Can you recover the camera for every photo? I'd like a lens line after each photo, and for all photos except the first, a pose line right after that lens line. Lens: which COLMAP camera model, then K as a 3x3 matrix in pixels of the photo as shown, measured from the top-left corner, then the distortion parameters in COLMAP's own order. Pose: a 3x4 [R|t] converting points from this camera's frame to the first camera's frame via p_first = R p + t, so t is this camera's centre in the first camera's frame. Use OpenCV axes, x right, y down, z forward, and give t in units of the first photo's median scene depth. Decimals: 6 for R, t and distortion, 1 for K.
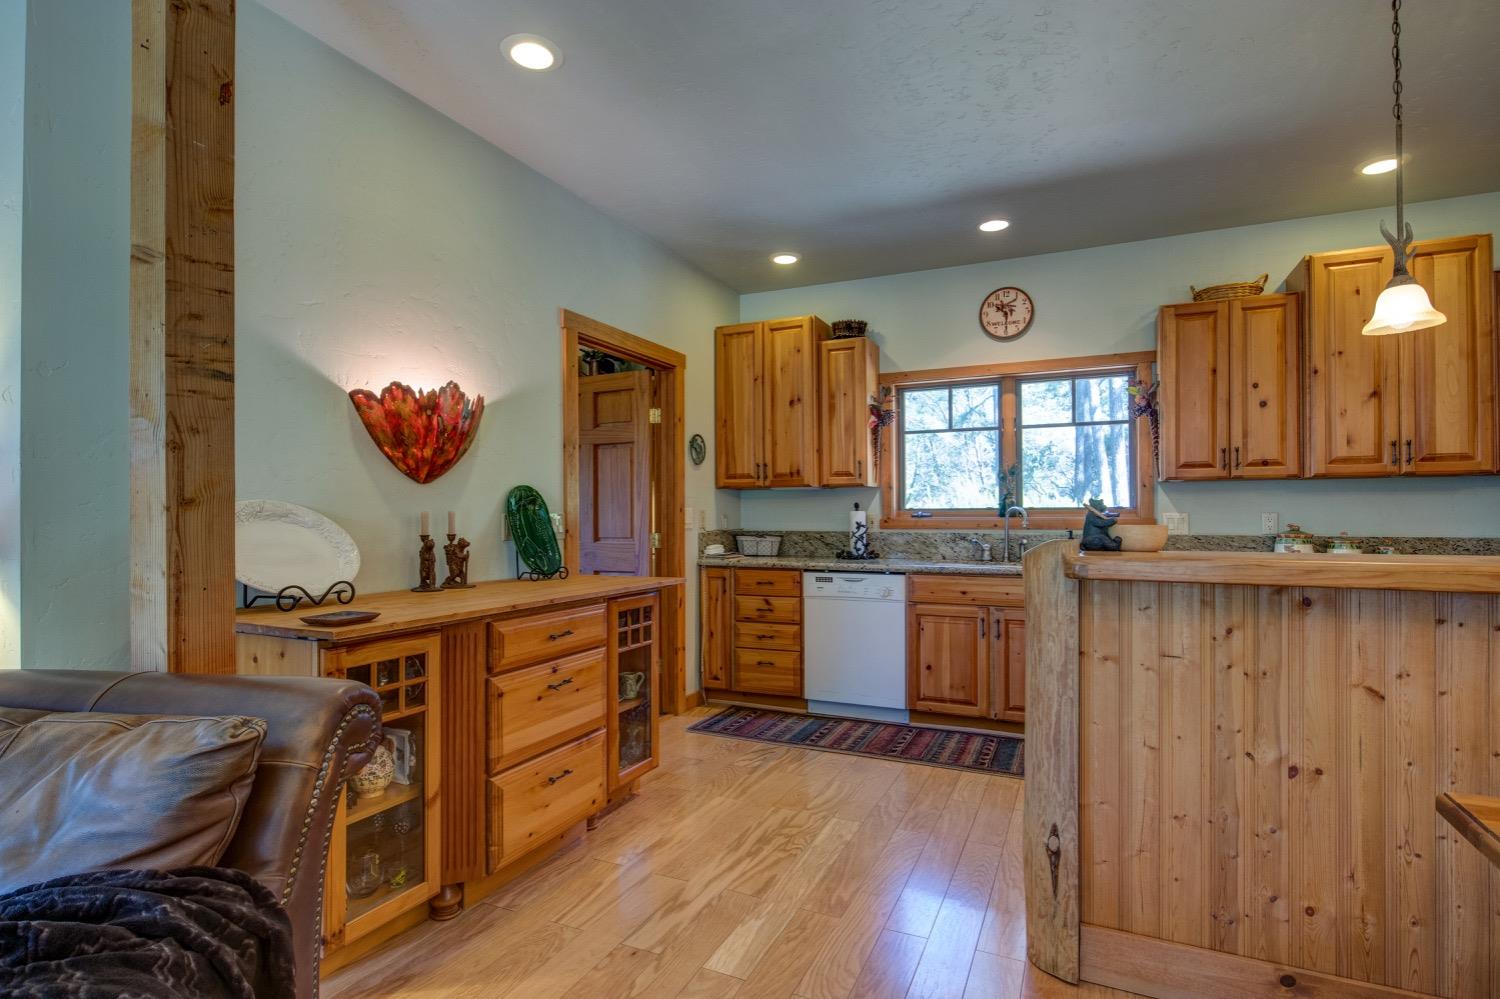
lens RADIAL K [[739.8, 0, 744.7], [0, 739.8, 509.8], [0, 0, 1]] dist [-0.007515, 0.000575]
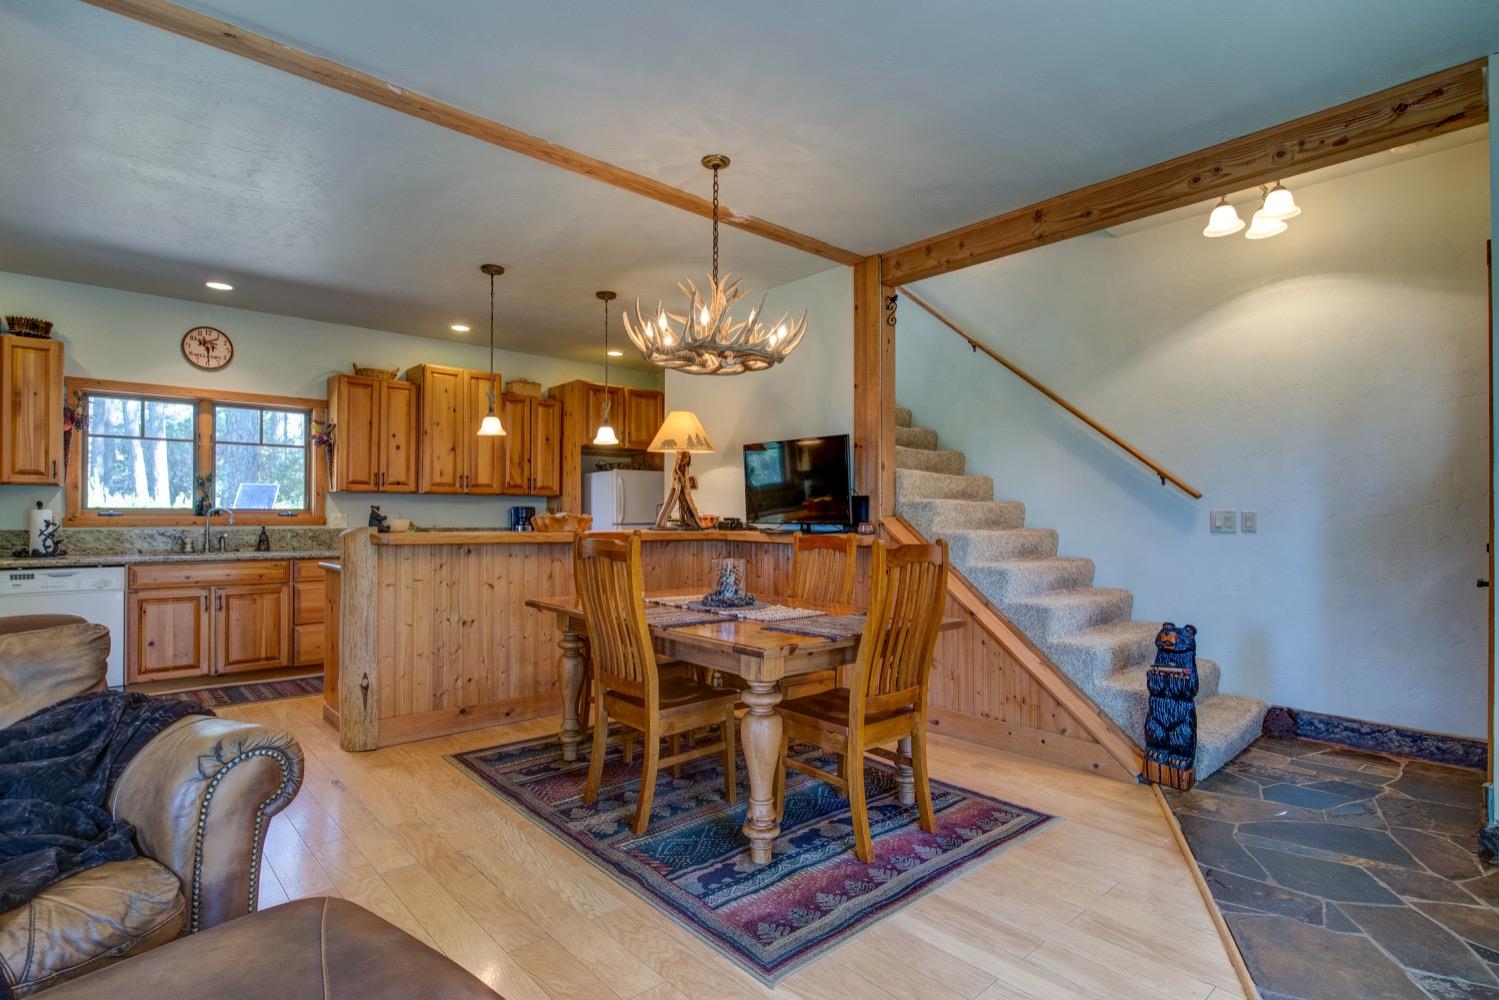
lens RADIAL K [[739.3, 0, 745.6], [0, 739.3, 507.0], [0, 0, 1]] dist [-0.007515, 0.000575]
pose [[0.383418, 0.014369, 0.923463, -0.476517], [-0.009376, 0.999888, -0.011665, 0.001095], [-0.923527, -0.004186, 0.383510, -0.320545]]
